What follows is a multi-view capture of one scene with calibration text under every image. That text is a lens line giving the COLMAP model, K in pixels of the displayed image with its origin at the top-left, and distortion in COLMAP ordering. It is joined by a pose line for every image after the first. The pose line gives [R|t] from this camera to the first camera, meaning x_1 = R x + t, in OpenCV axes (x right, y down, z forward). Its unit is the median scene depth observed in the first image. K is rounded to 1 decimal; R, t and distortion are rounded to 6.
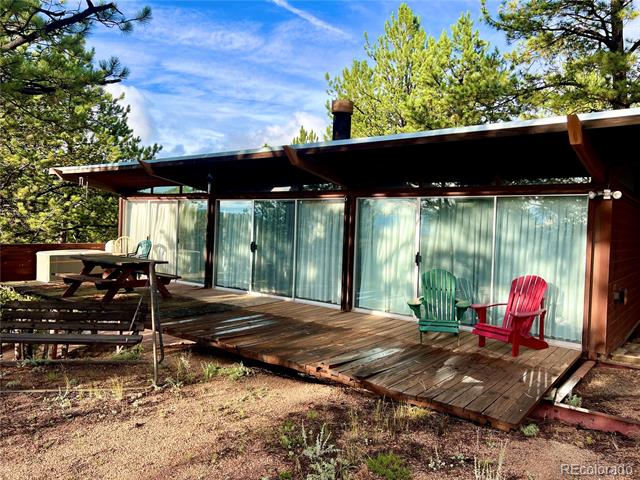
lens RADIAL K [[483.5, 0, 319.3], [0, 483.5, 239.4], [0, 0, 1]] dist [0.036984, -0.007082]
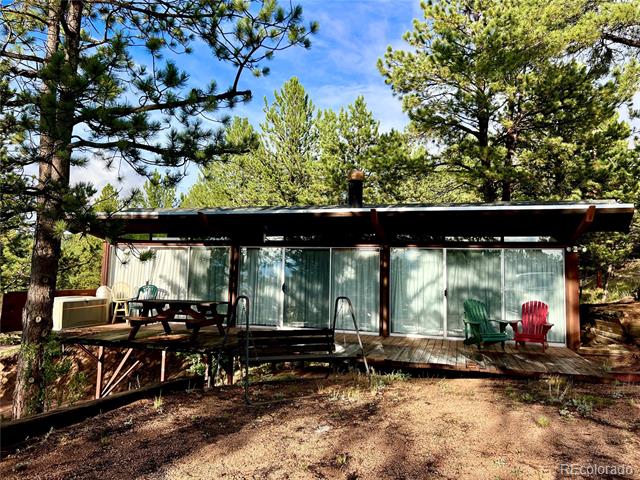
lens RADIAL K [[483.5, 0, 321.7], [0, 483.5, 239.6], [0, 0, 1]] dist [0.036984, -0.007082]
pose [[0.926372, 0.019301, 0.376114, -0.580673], [0.016033, 0.995759, -0.090588, 0.007349], [-0.376268, 0.089948, 0.922134, -0.136370]]
